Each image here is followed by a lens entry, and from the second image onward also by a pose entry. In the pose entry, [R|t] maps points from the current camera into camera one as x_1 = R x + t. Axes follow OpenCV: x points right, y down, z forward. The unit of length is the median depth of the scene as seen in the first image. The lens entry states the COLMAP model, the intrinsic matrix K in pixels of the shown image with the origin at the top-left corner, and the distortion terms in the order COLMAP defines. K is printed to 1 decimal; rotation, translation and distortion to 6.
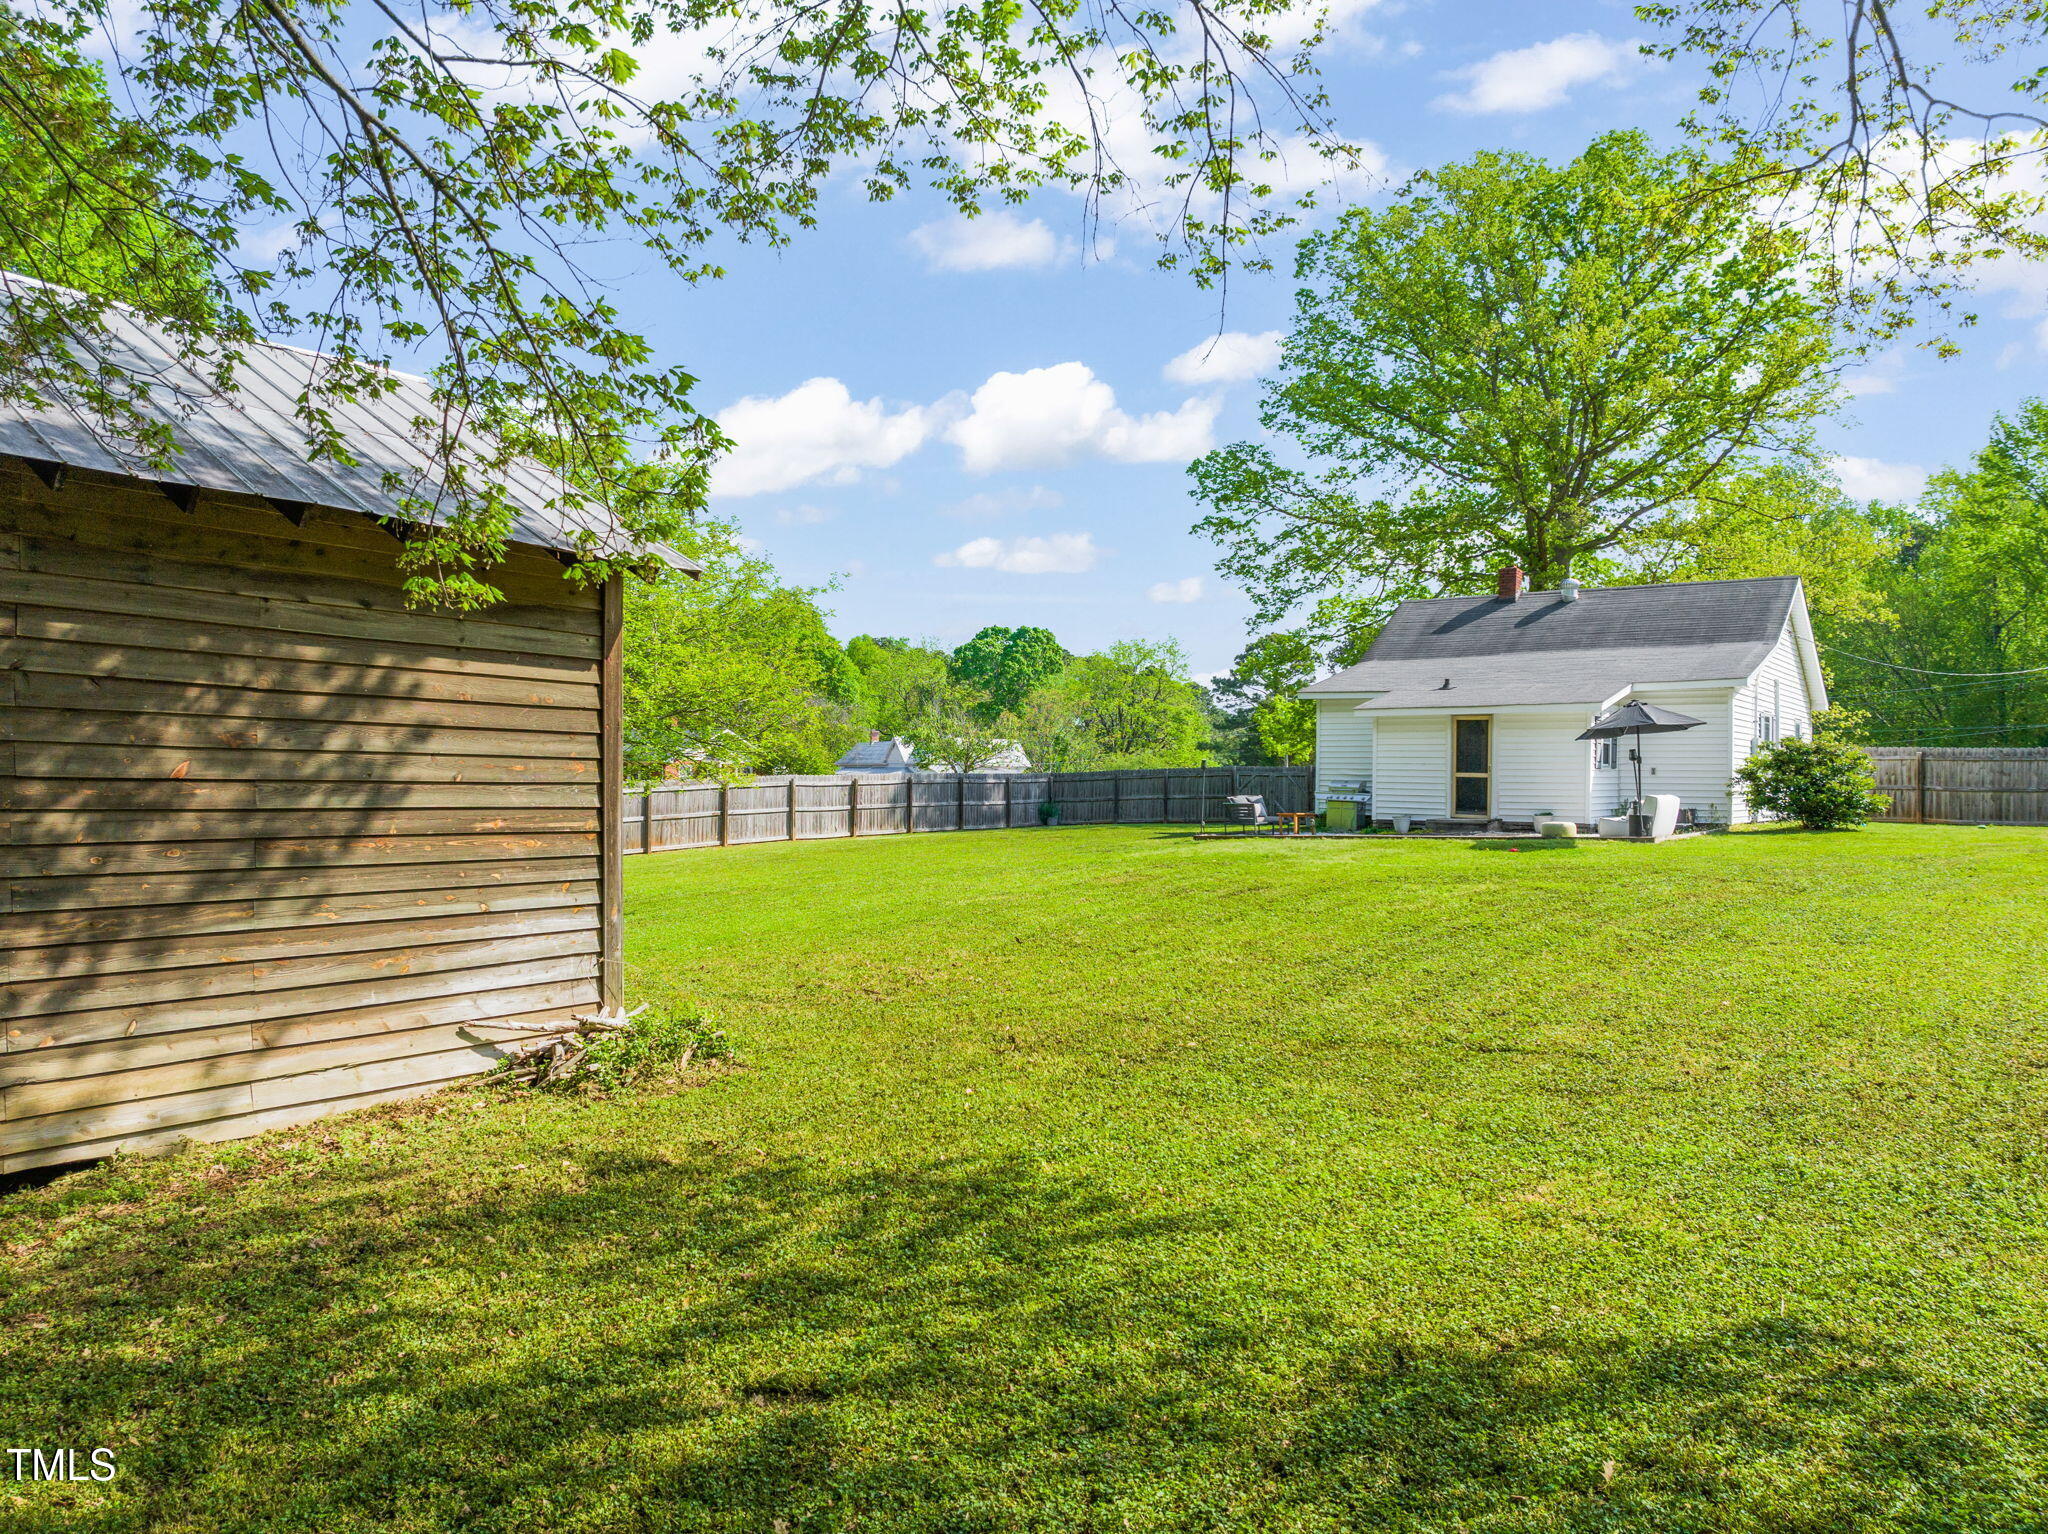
lens RADIAL K [[1542.6, 0, 1025.0], [0, 1542.6, 769.9], [0, 0, 1]] dist [-0.048282, 0.010340]
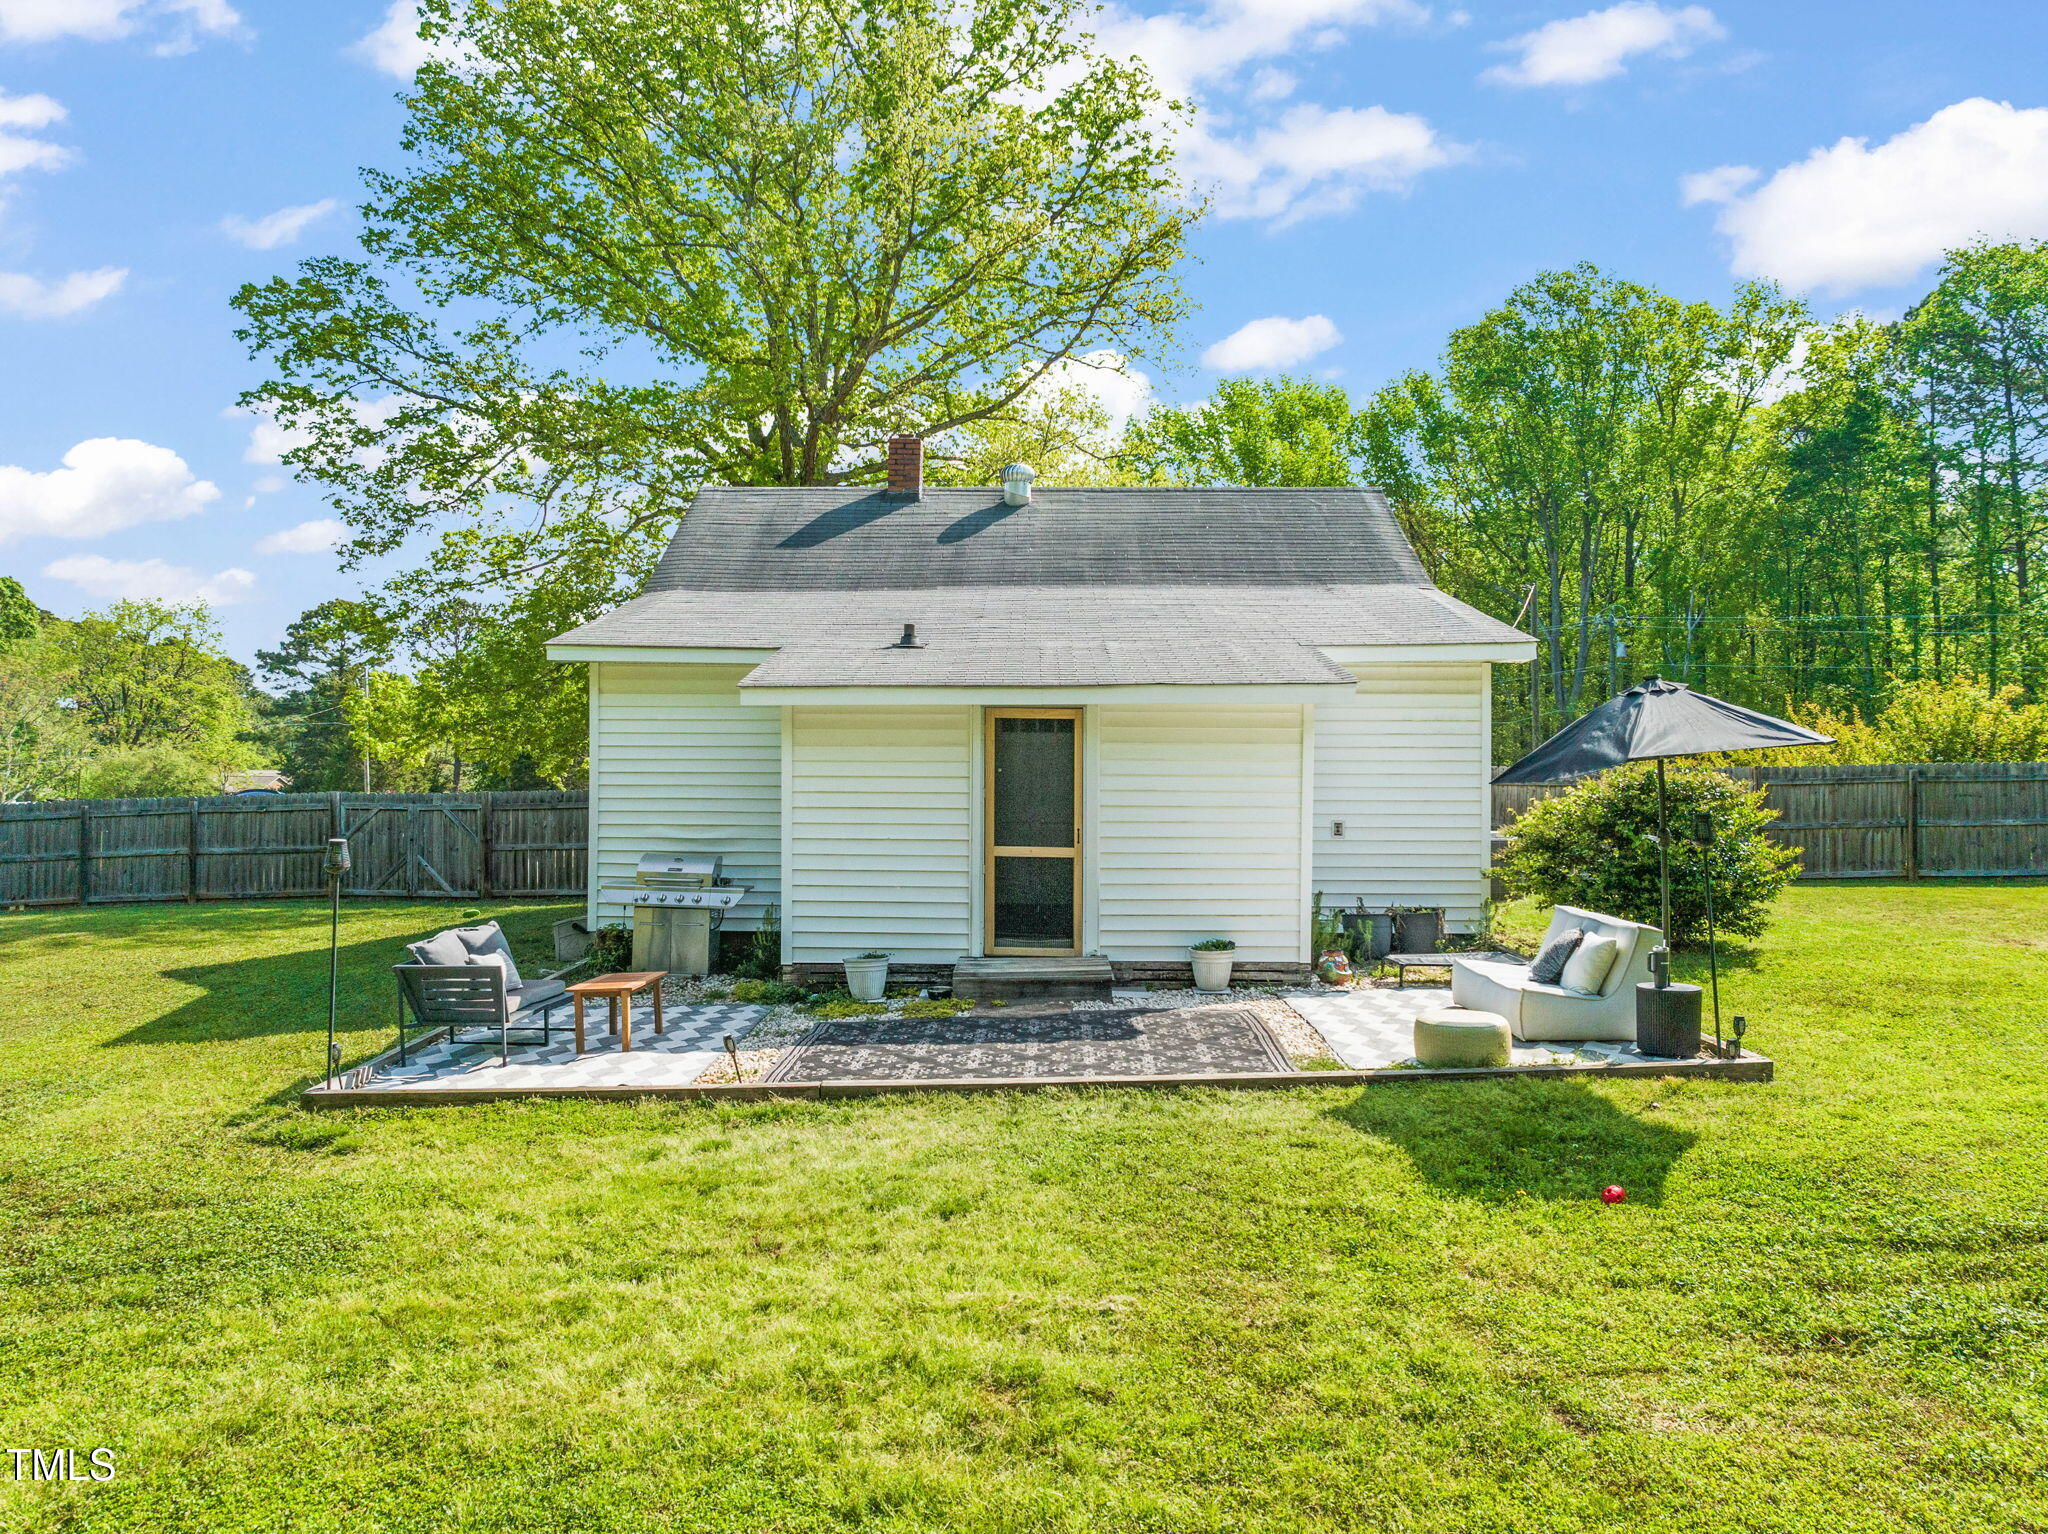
lens RADIAL K [[1542.6, 0, 1075.3], [0, 1542.6, 774.7], [0, 0, 1]] dist [-0.048282, 0.010340]
pose [[0.814959, -0.007007, 0.579477, 0.027308], [0.000960, 0.999942, 0.010742, -0.010392], [-0.579518, -0.008198, 0.814918, 0.307316]]
